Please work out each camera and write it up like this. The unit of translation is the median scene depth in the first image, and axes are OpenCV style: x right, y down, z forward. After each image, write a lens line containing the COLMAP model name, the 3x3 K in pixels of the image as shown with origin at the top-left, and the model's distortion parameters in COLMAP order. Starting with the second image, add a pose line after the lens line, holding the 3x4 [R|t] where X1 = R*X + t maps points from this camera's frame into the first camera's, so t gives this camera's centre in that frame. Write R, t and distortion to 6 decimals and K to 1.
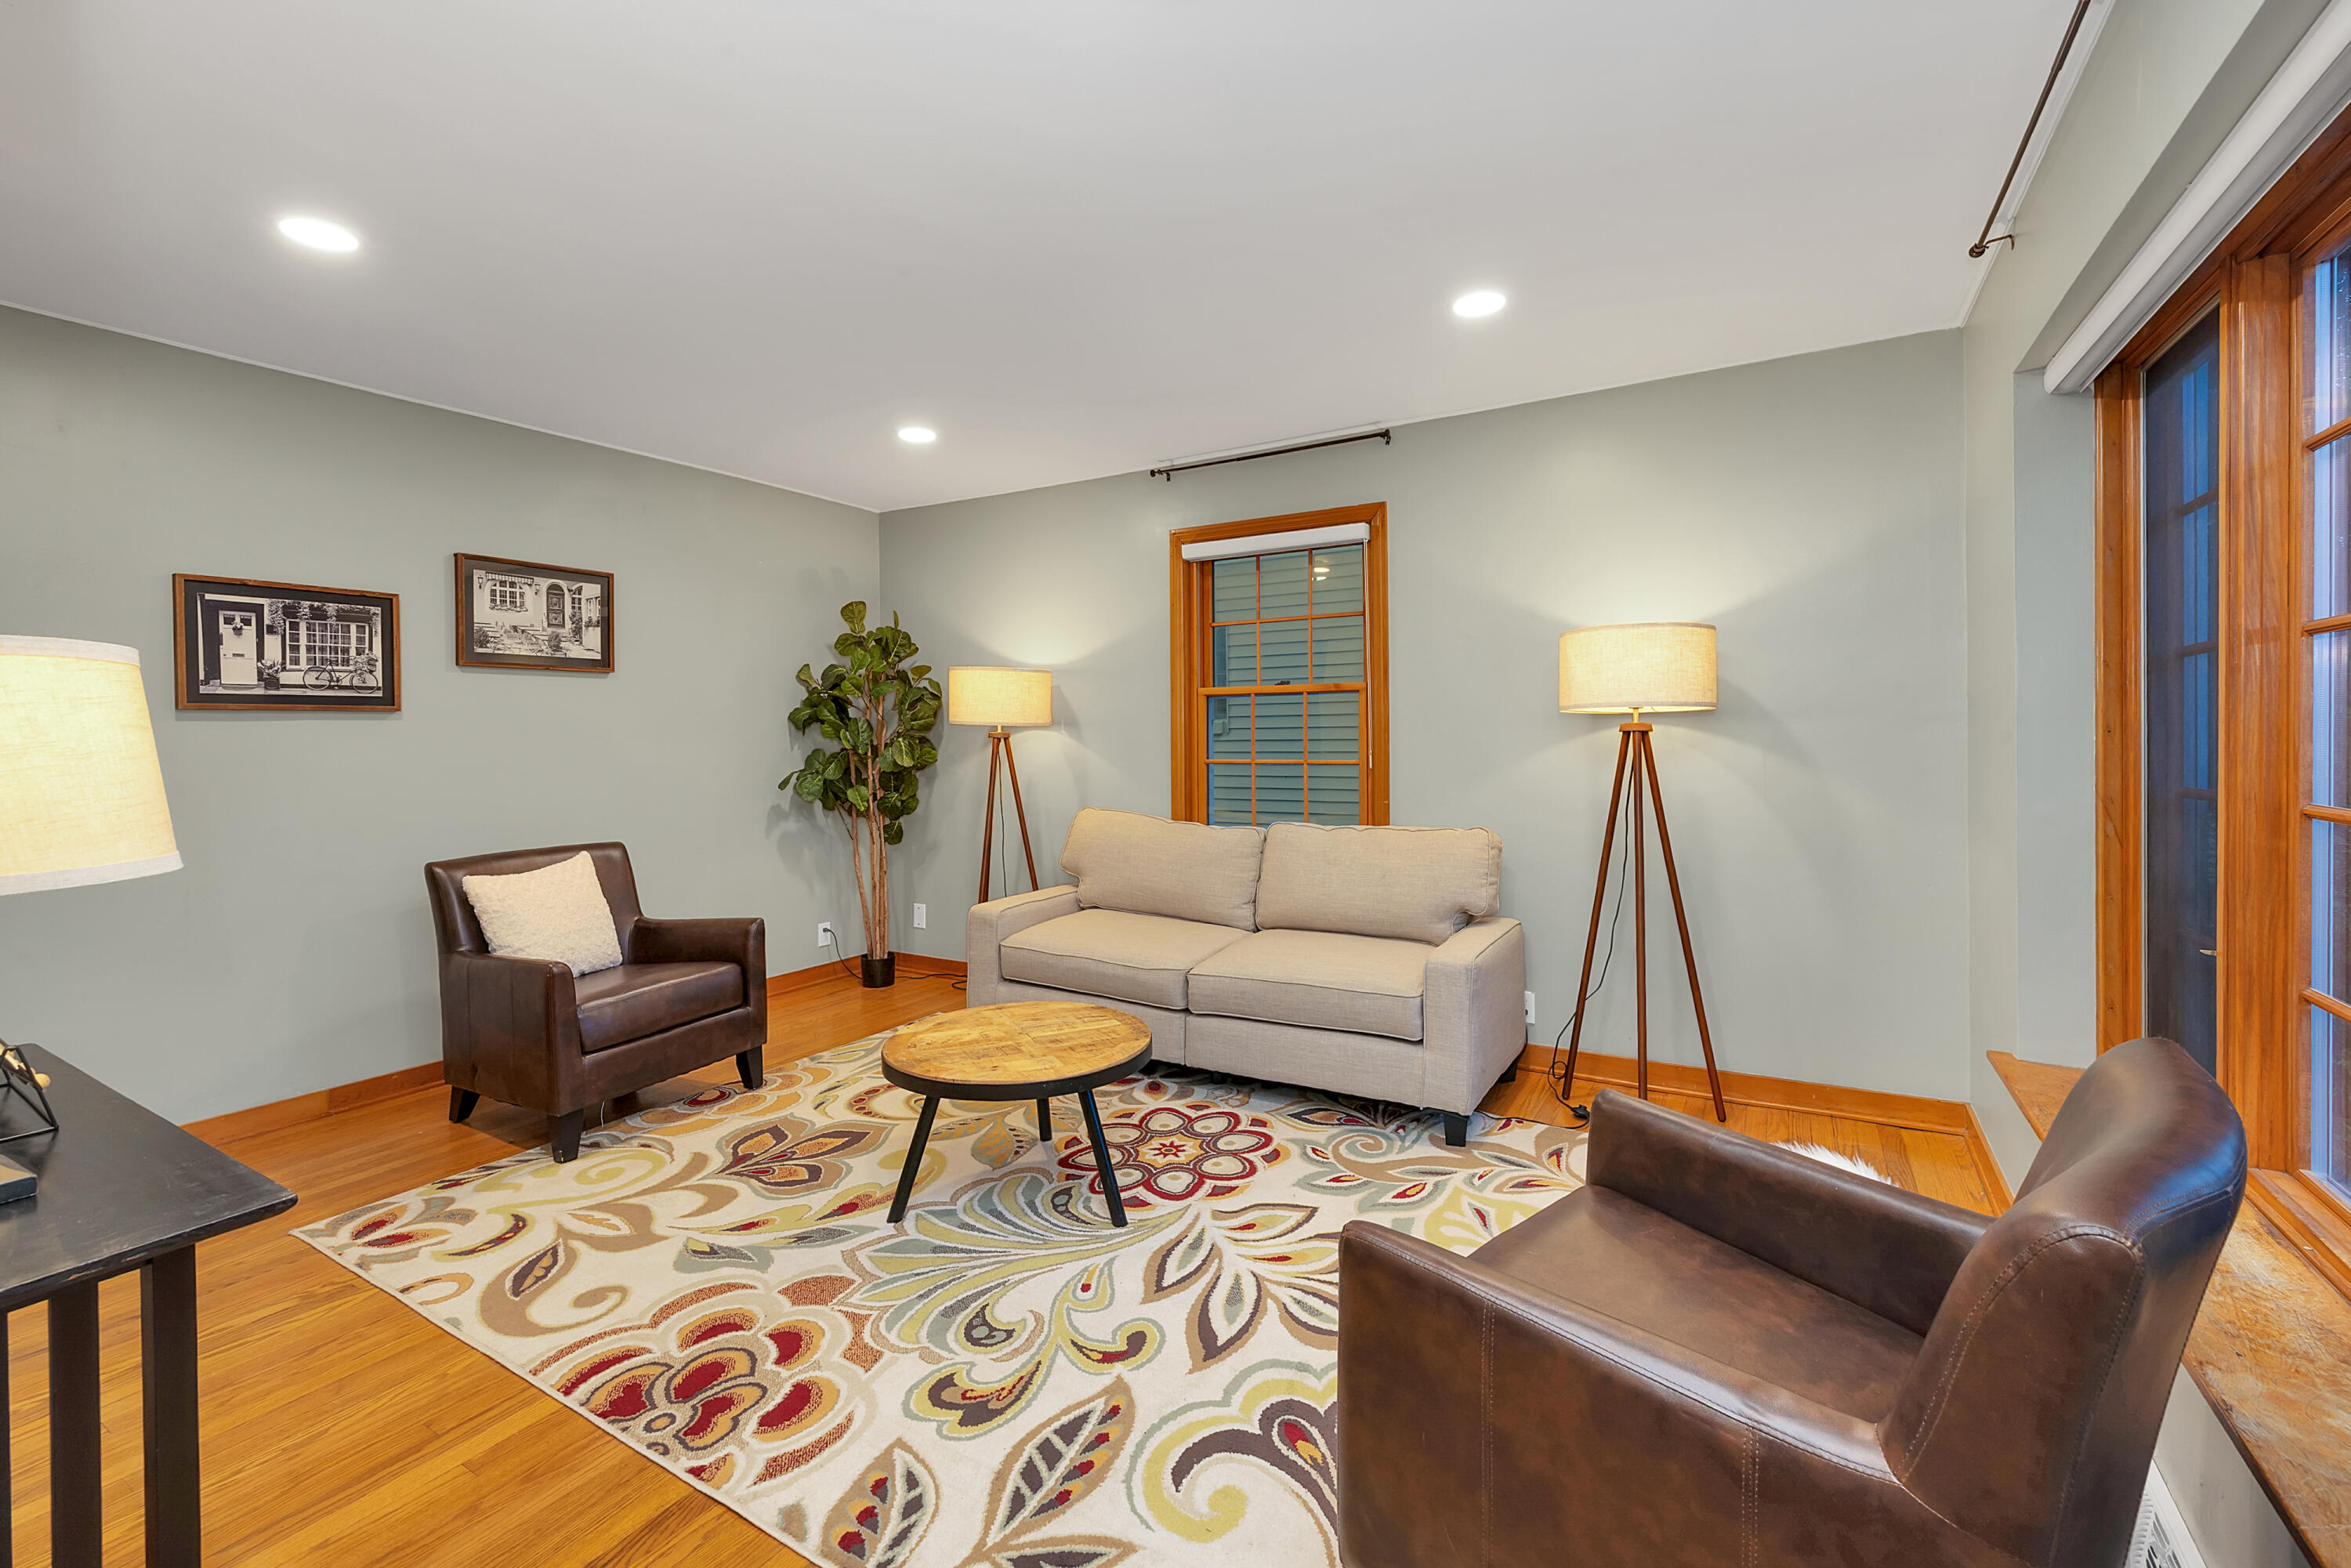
lens RADIAL K [[987.6, 0, 1182.8], [0, 987.6, 742.5], [0, 0, 1]] dist [-0.001992, -0.000591]
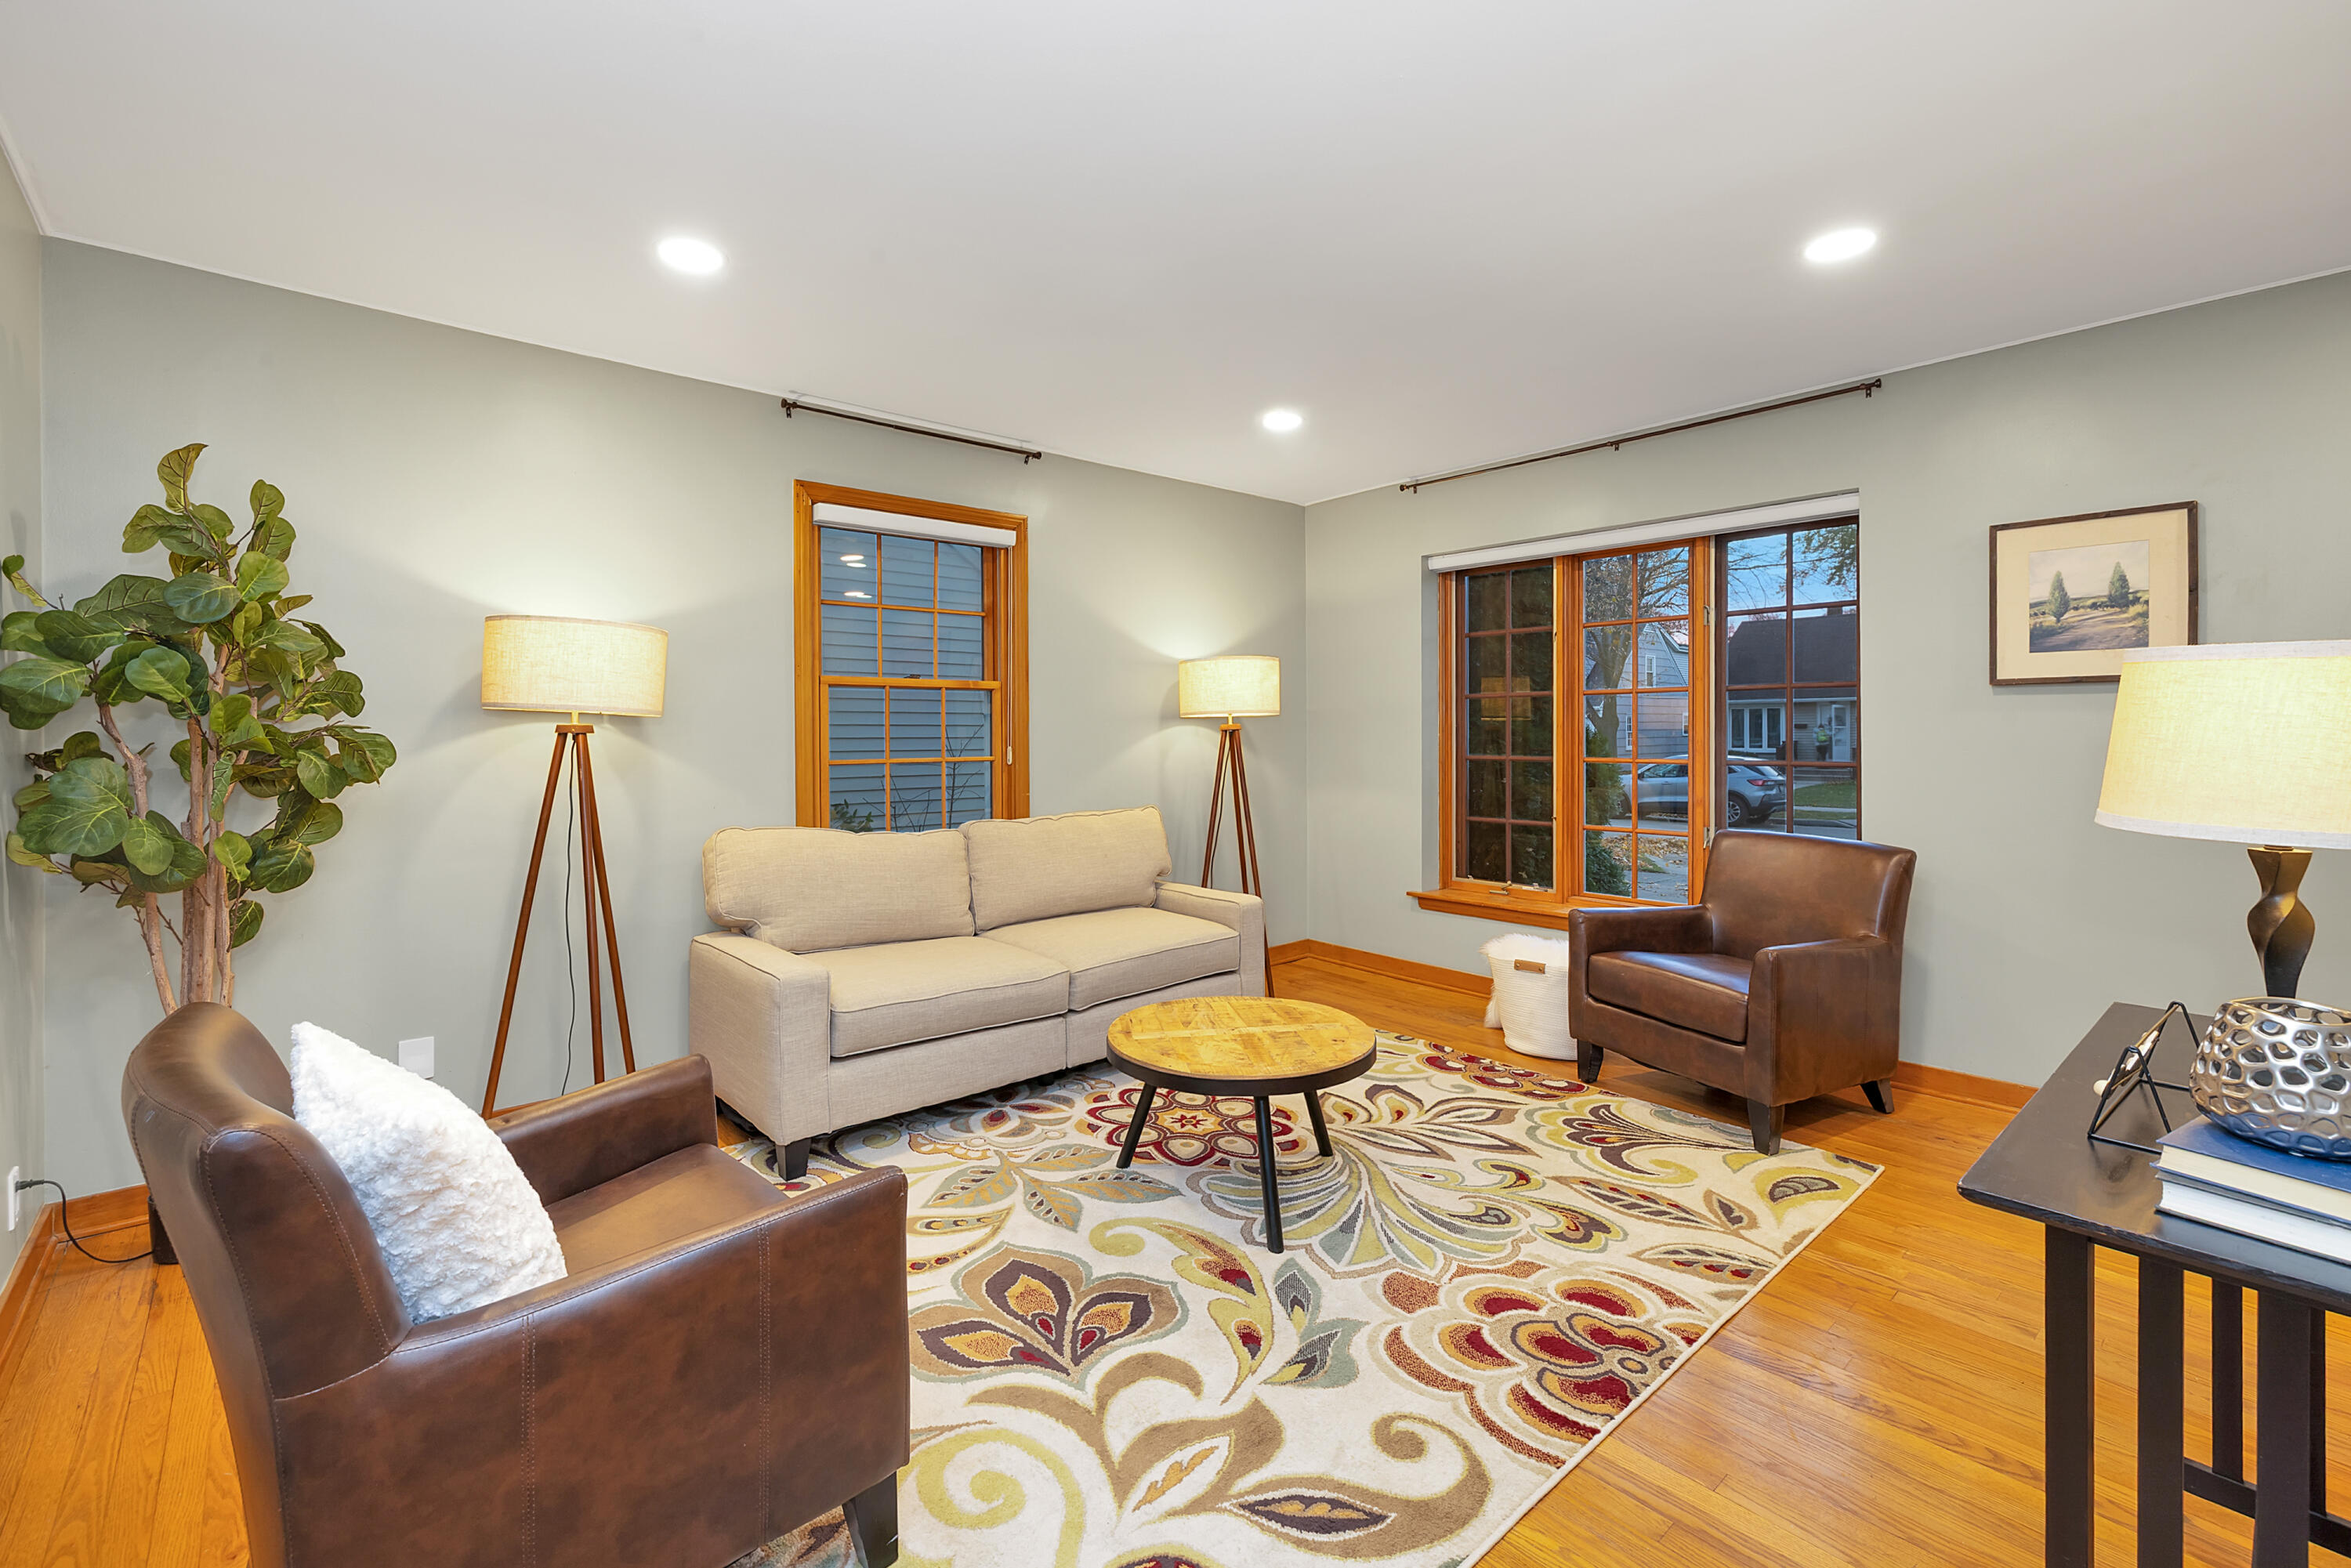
lens RADIAL K [[1009.4, 0, 1144.4], [0, 1009.4, 745.7], [0, 0, 1]] dist [0.006865, 0.000524]
pose [[0.327197, -0.007974, 0.944923, -1.276943], [0.006164, 0.999961, 0.006304, 0.001106], [-0.944936, 0.003762, 0.327233, 0.831649]]
